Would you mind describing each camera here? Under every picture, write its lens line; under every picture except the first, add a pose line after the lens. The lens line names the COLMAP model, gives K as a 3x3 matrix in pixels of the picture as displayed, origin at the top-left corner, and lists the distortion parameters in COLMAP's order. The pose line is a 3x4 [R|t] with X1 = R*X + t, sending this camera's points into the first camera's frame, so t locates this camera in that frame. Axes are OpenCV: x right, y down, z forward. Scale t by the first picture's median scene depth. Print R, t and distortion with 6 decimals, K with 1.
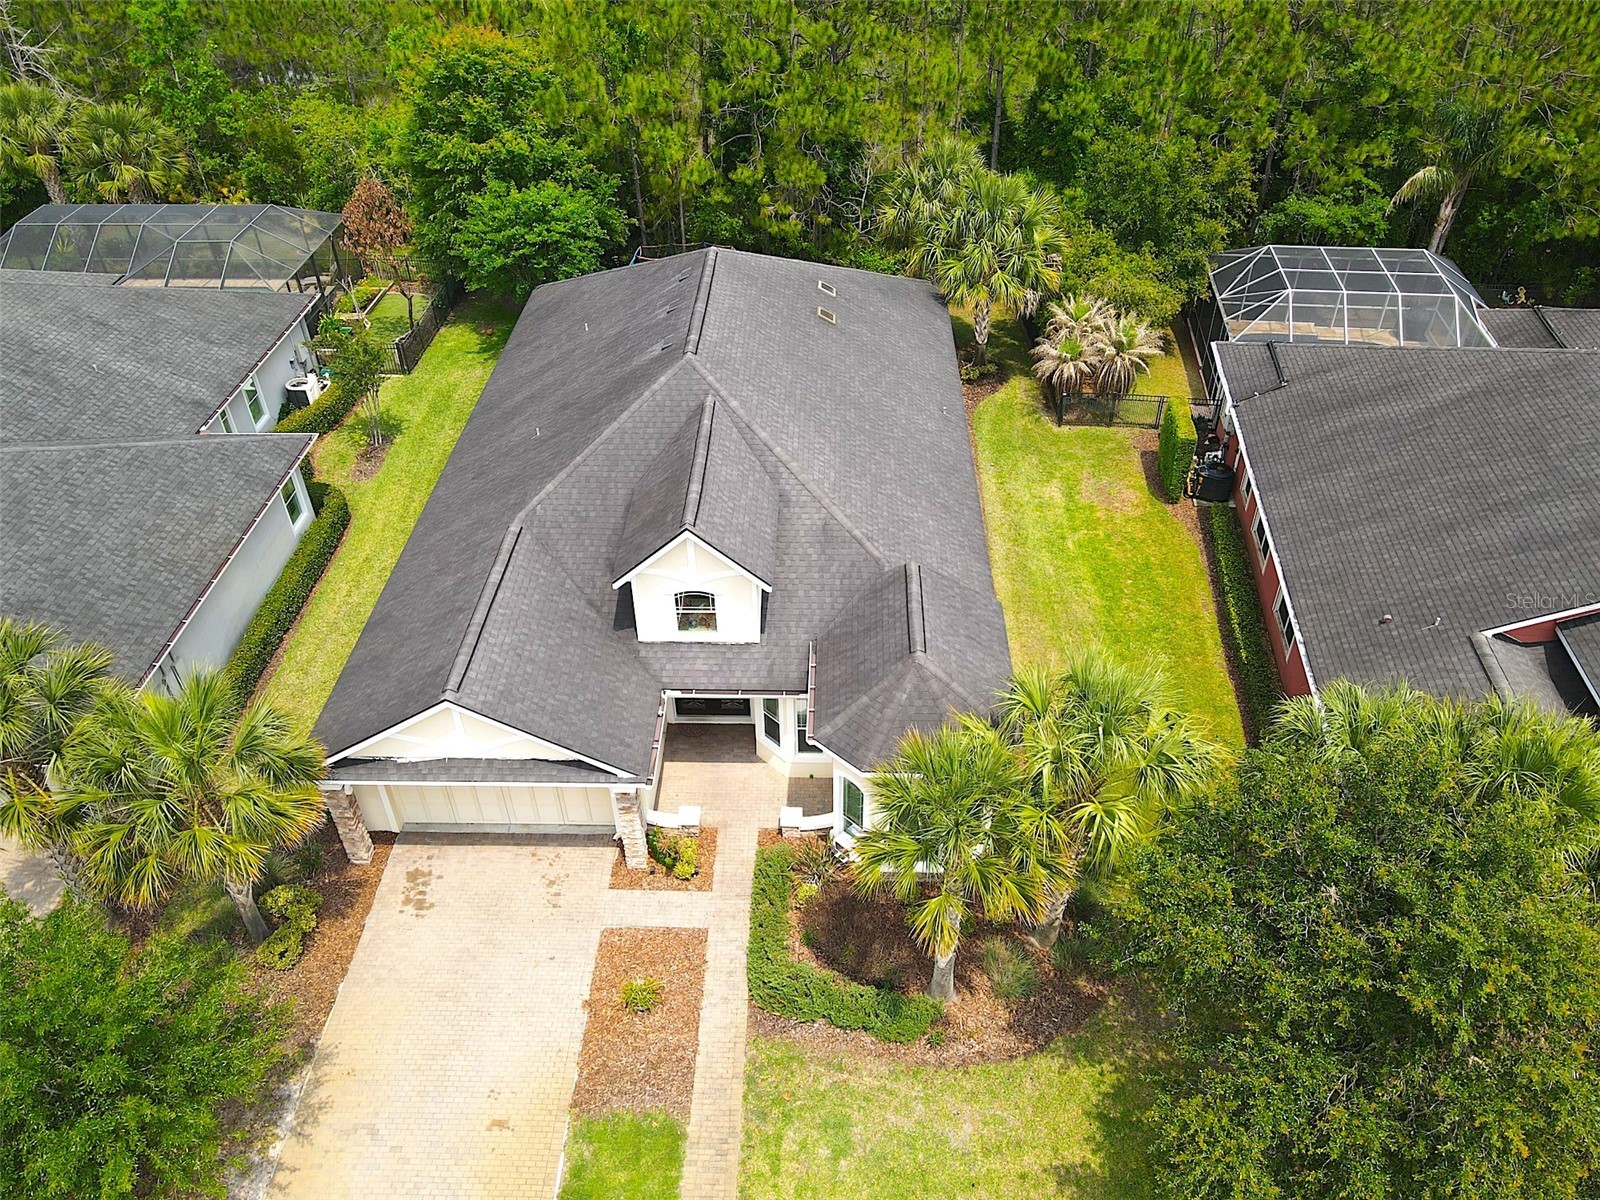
lens RADIAL K [[1159.5, 0, 800.0], [0, 1159.5, 600.0], [0, 0, 1]] dist [0.000334, 0.002709]
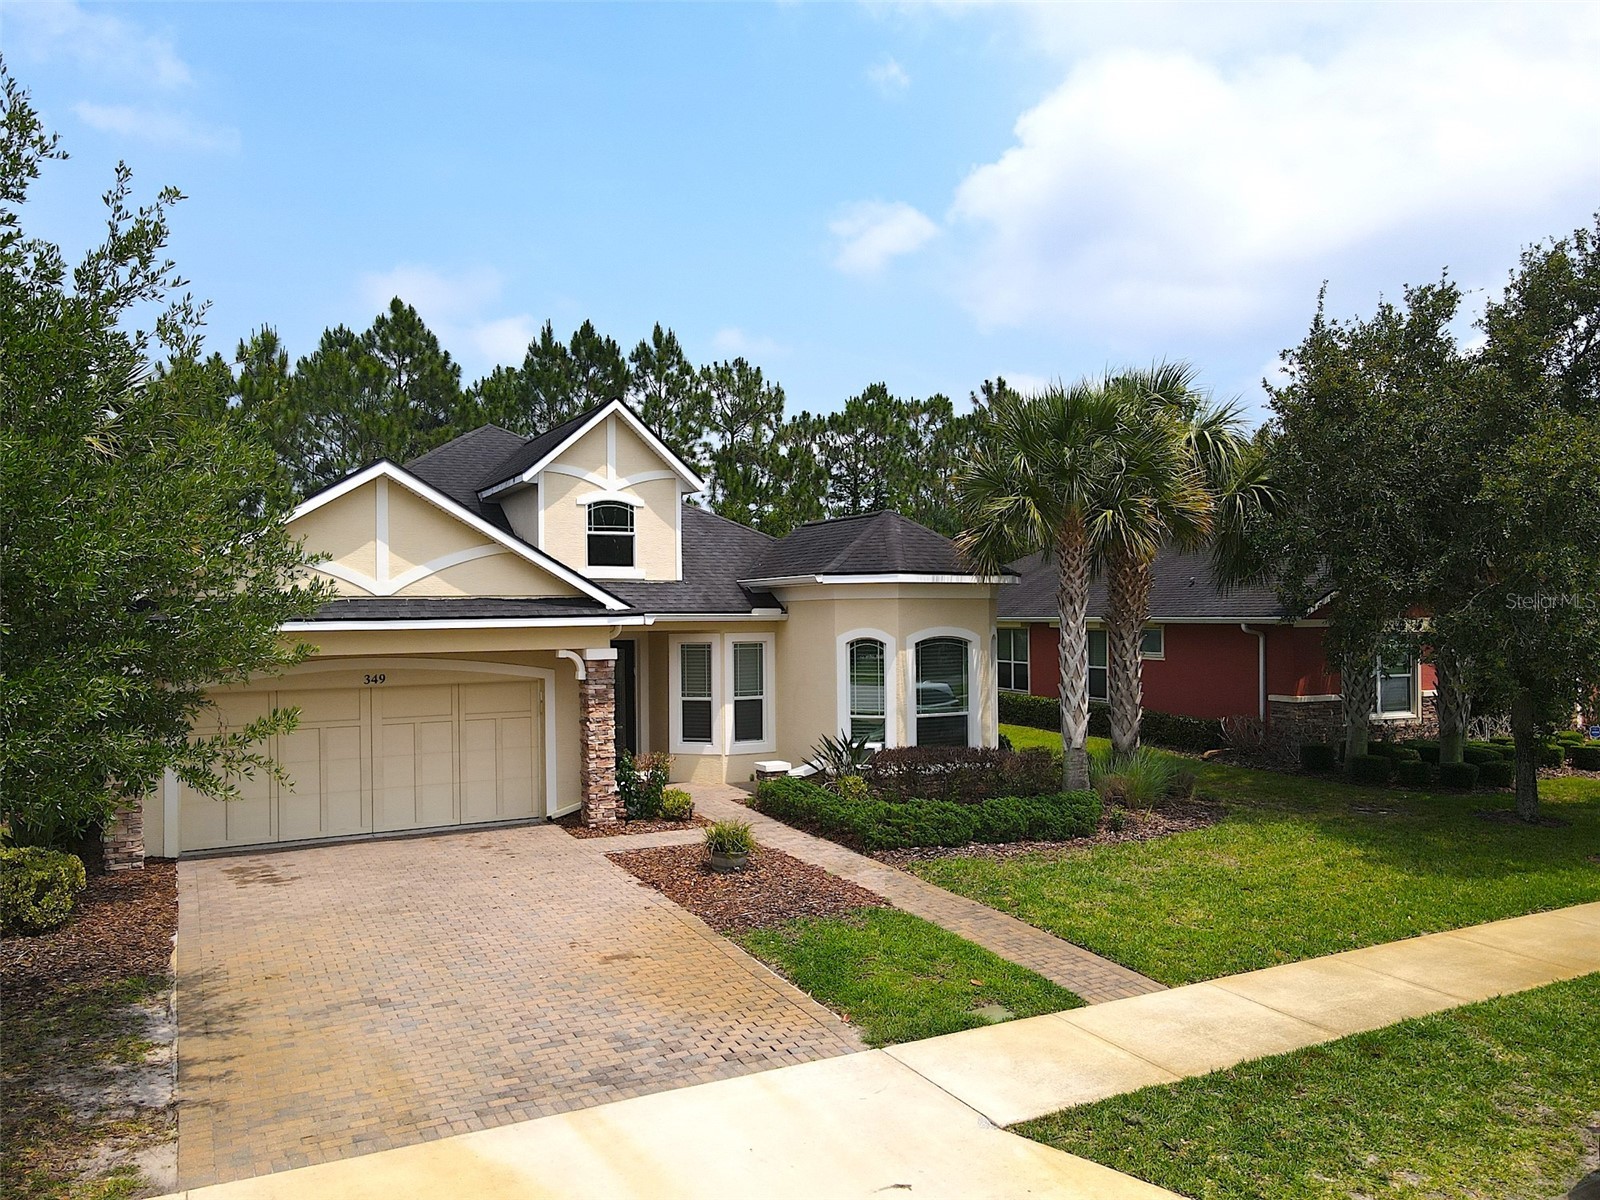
lens RADIAL K [[1159.5, 0, 800.0], [0, 1159.5, 600.0], [0, 0, 1]] dist [0.000334, 0.002709]
pose [[0.870285, 0.011337, 0.492419, -0.448852], [0.297627, 0.784473, -0.544078, 0.633794], [-0.392457, 0.620060, 0.679340, 0.492809]]
